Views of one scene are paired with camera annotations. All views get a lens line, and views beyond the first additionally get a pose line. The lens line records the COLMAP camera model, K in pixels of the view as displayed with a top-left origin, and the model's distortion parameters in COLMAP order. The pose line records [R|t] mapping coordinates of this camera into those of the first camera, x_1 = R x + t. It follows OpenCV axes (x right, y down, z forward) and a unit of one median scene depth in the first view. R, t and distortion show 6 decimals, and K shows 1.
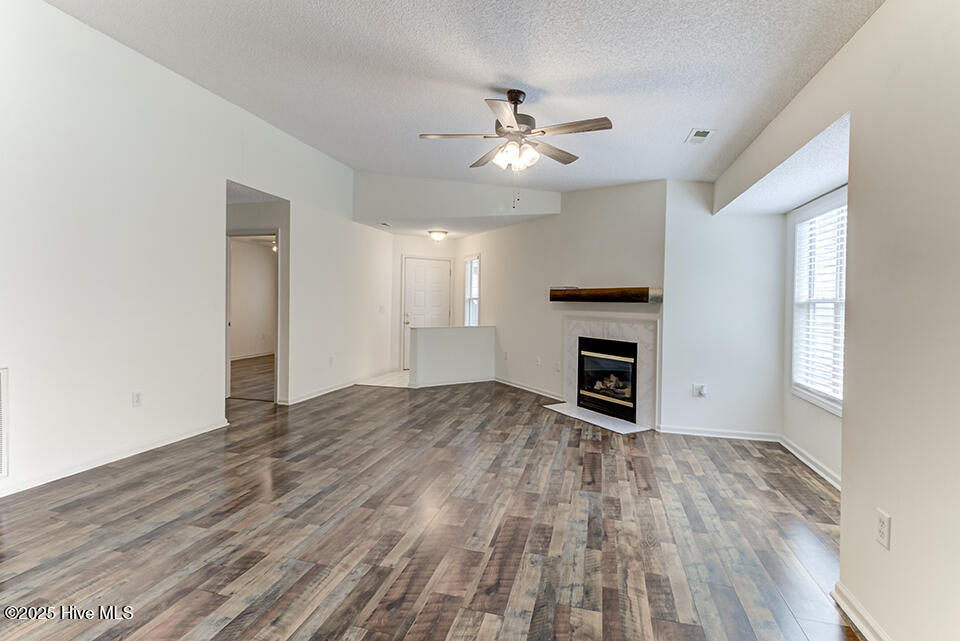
lens RADIAL K [[446.8, 0, 475.1], [0, 446.8, 305.8], [0, 0, 1]] dist [0.030271, -0.019312]
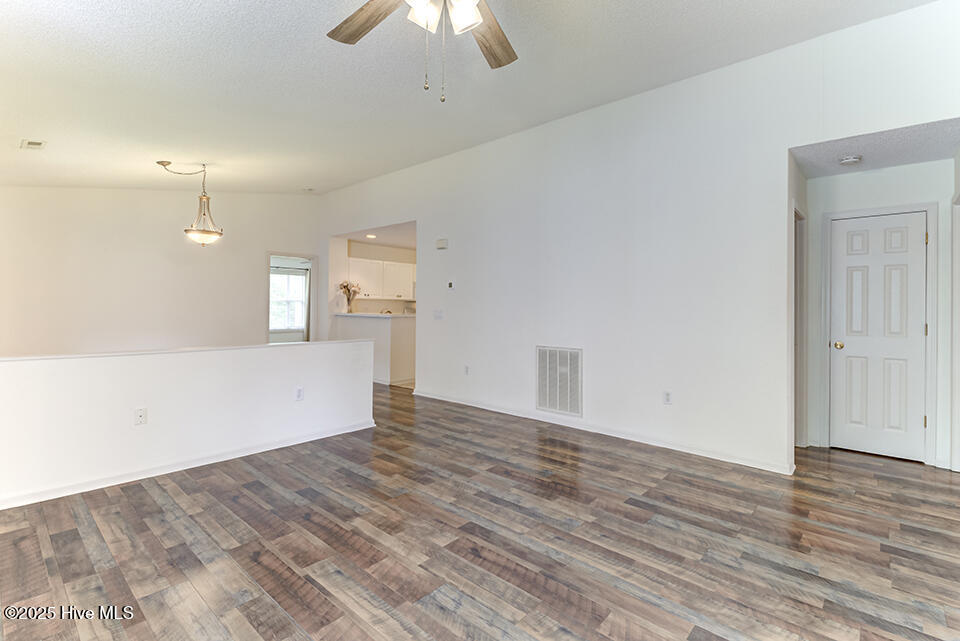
lens RADIAL K [[446.8, 0, 475.1], [0, 446.8, 305.8], [0, 0, 1]] dist [0.030271, -0.019312]
pose [[-0.449998, -0.026250, -0.892644, 0.508502], [-0.025223, 0.999543, -0.016678, 0.018291], [0.892673, 0.015010, -0.450455, 1.258896]]
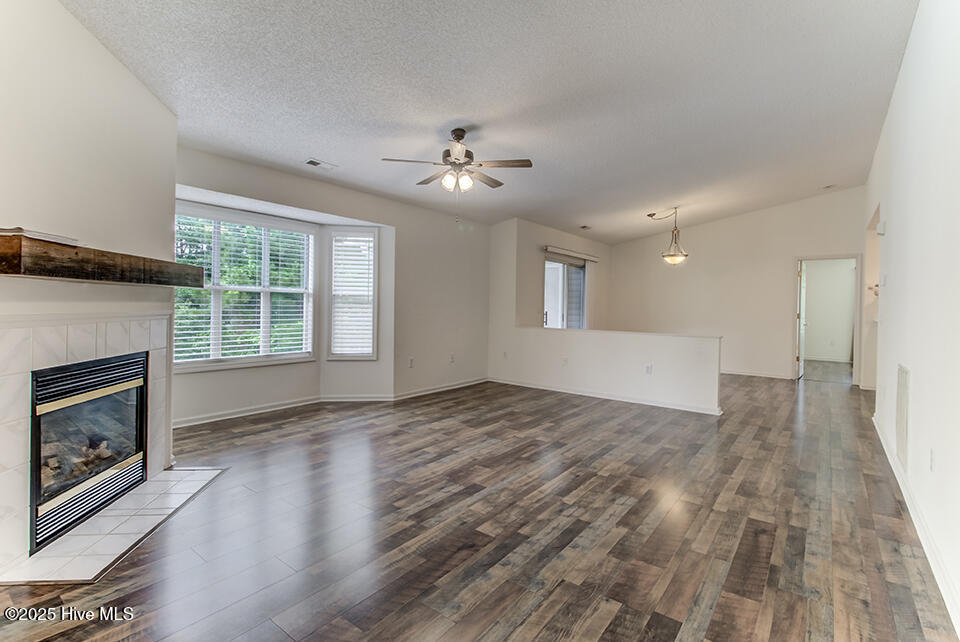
lens RADIAL K [[438.5, 0, 478.1], [0, 438.5, 307.4], [0, 0, 1]] dist [0.000430, -0.000105]
pose [[-0.925240, -0.034551, 0.377806, -0.445494], [-0.028672, 0.999365, 0.021175, -0.005654], [-0.378298, 0.008760, -0.925643, 2.127034]]
